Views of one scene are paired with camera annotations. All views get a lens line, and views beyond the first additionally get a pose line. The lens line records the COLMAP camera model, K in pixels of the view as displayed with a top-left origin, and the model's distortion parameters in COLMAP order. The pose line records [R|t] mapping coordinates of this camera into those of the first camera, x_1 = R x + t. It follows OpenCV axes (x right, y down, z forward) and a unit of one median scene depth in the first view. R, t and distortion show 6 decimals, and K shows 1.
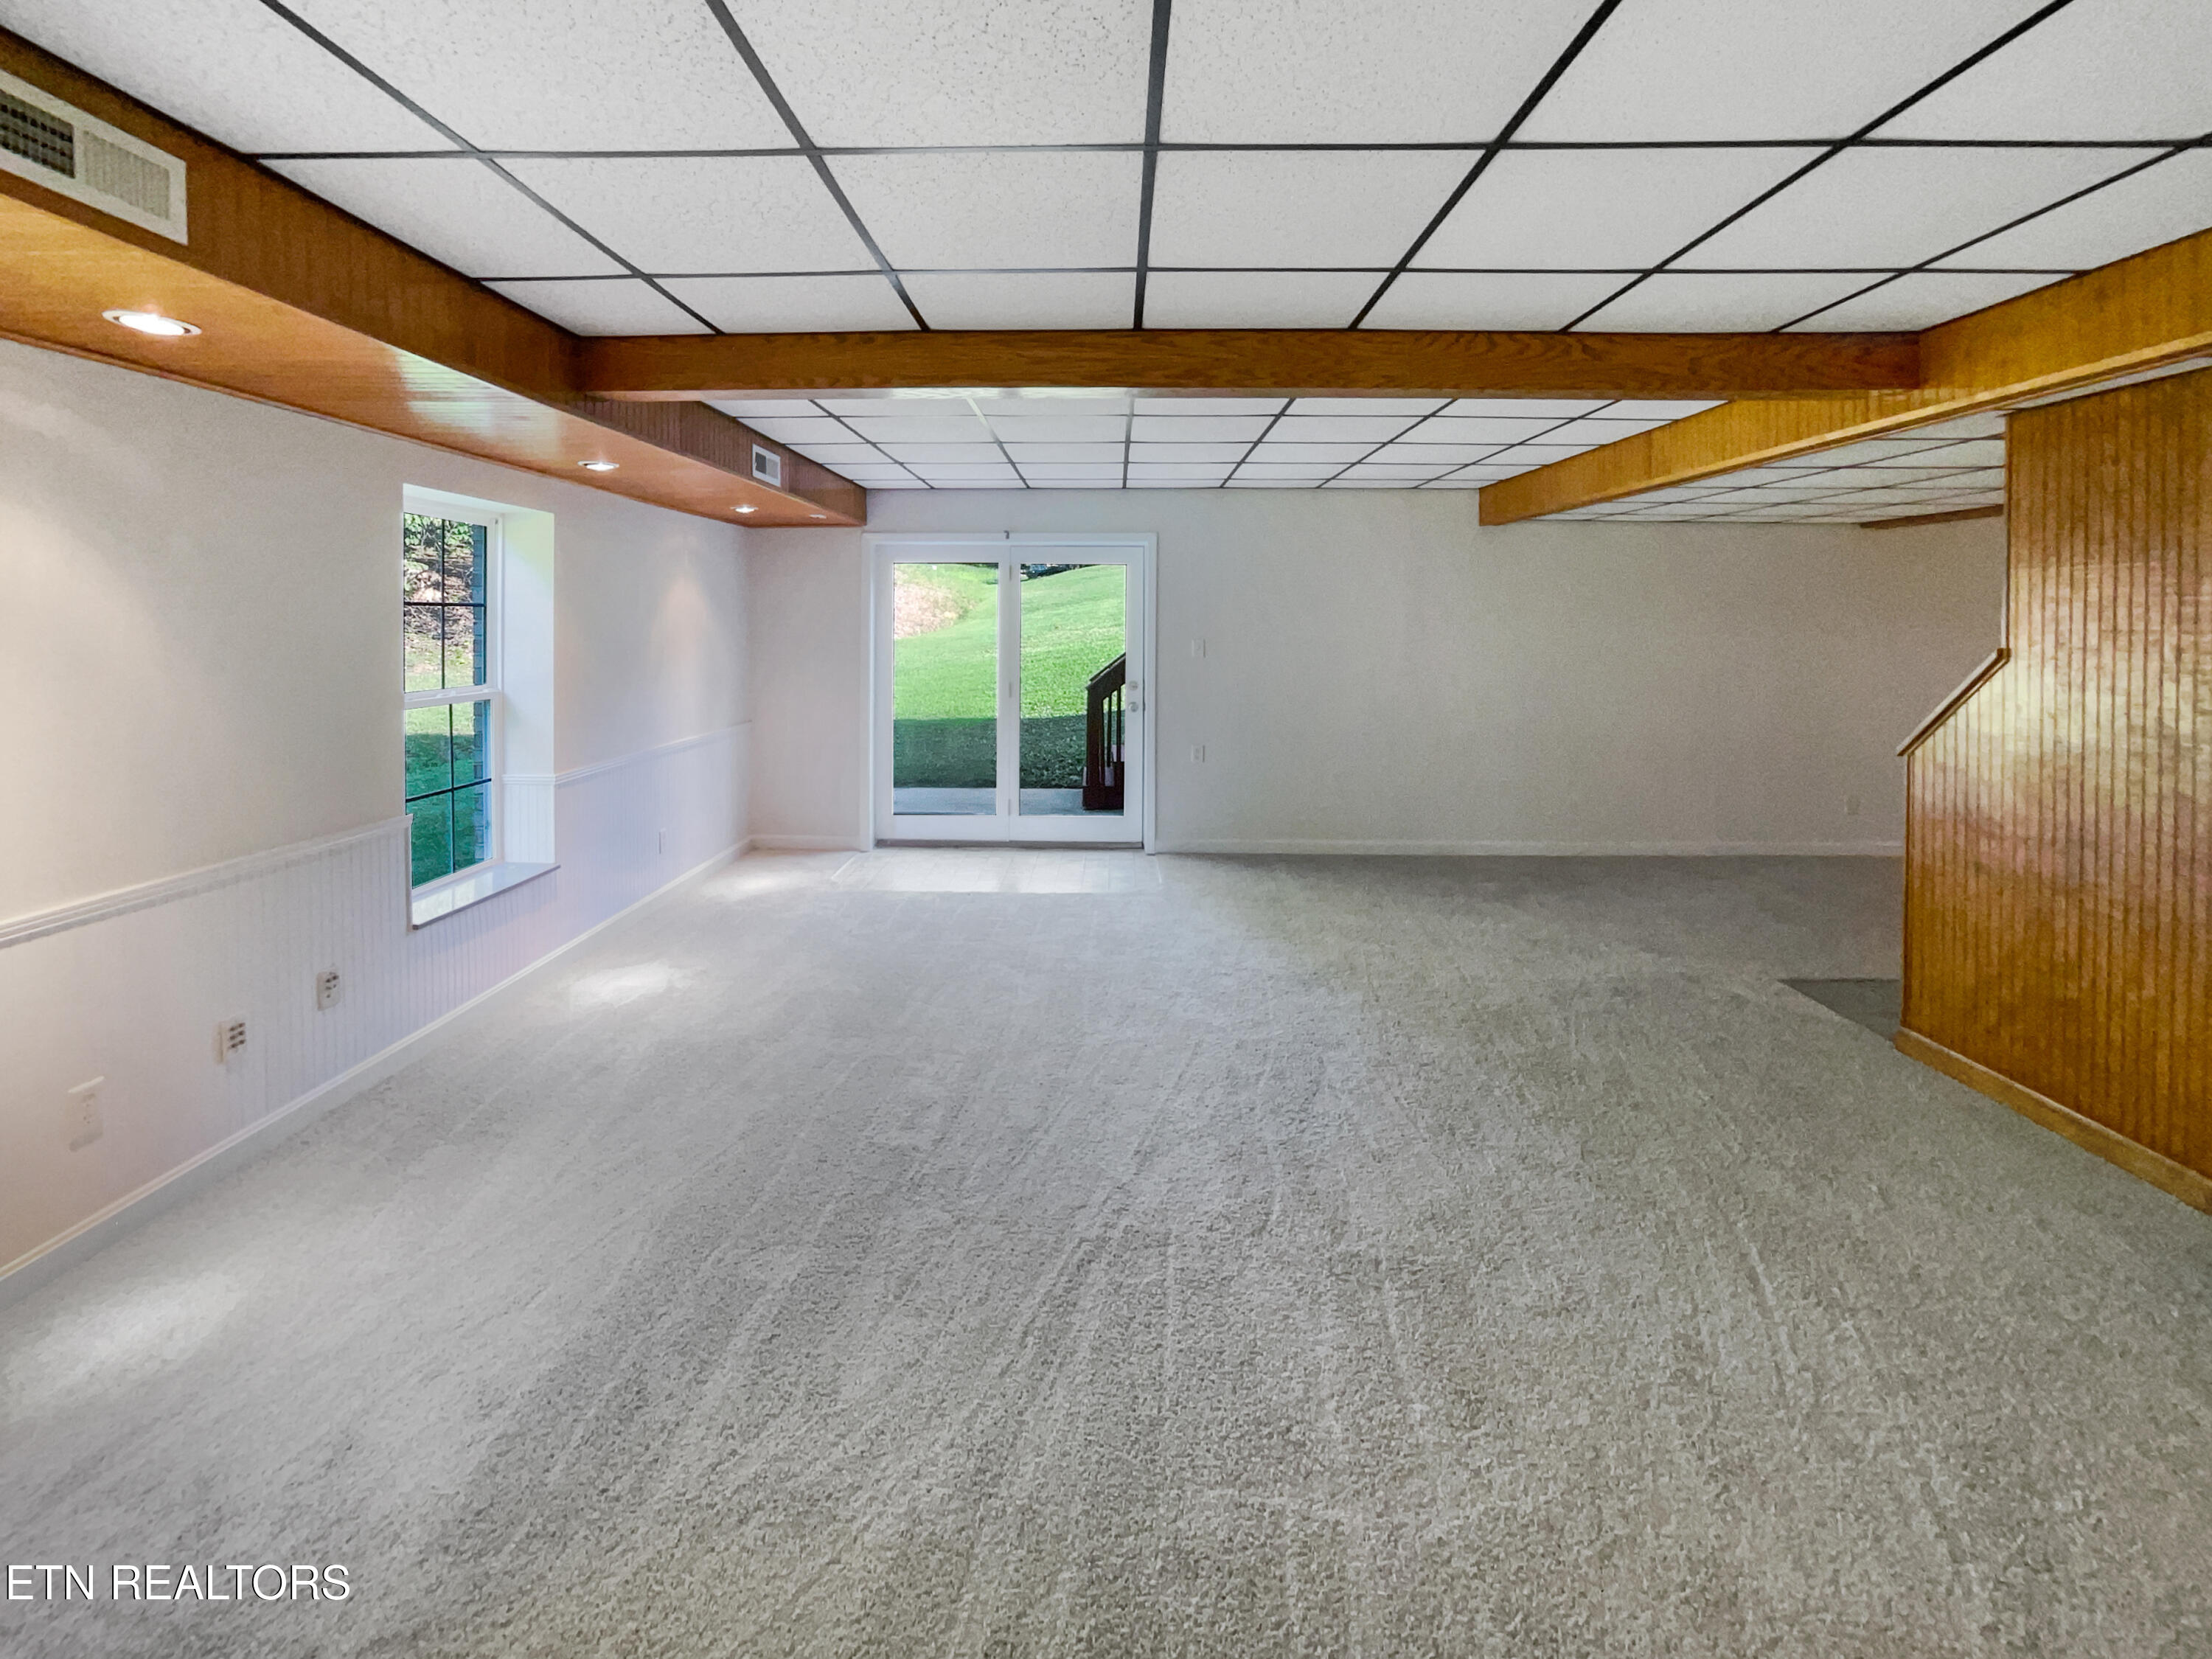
lens RADIAL K [[980.1, 0, 1106.0], [0, 980.1, 829.5], [0, 0, 1]] dist [-0.078809, 0.044263]
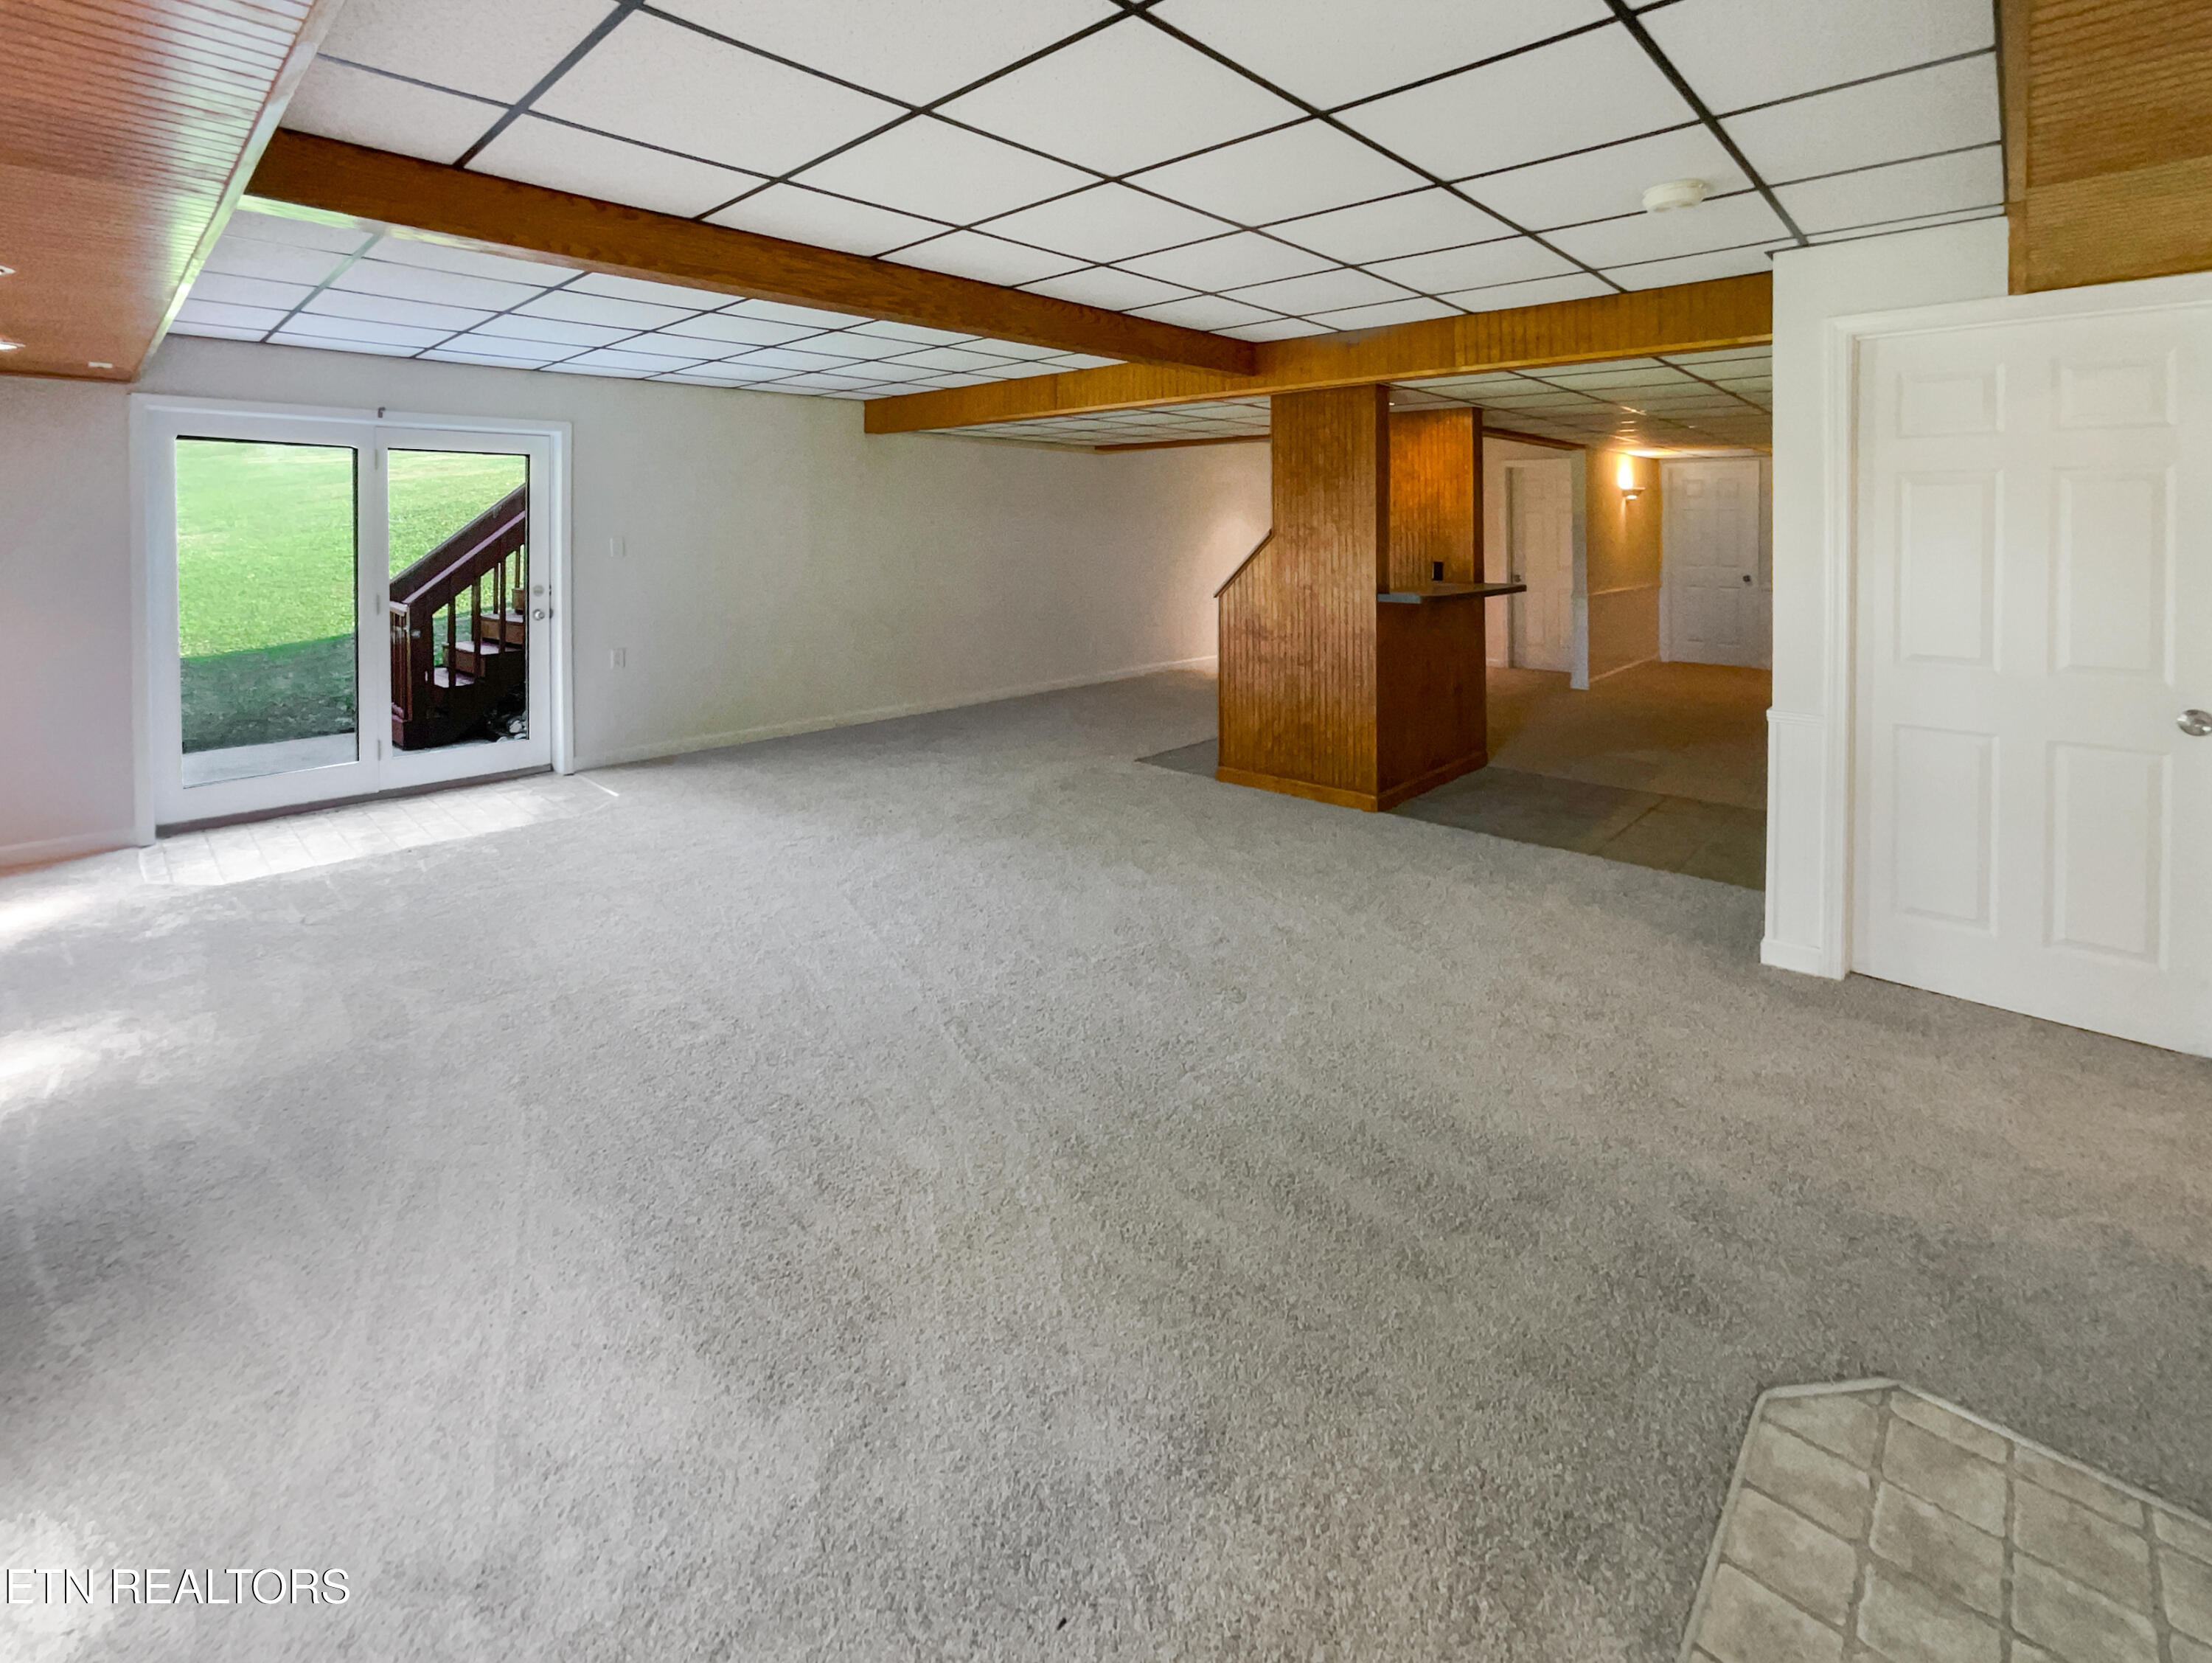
lens RADIAL K [[960.3, 0, 1106.0], [0, 960.3, 831.5], [0, 0, 1]] dist [-0.042426, 0.021277]
pose [[0.664882, -0.230311, 0.710555, -0.429816], [0.153698, 0.973105, 0.171591, 0.002583], [-0.730964, -0.004877, 0.682398, 0.004647]]
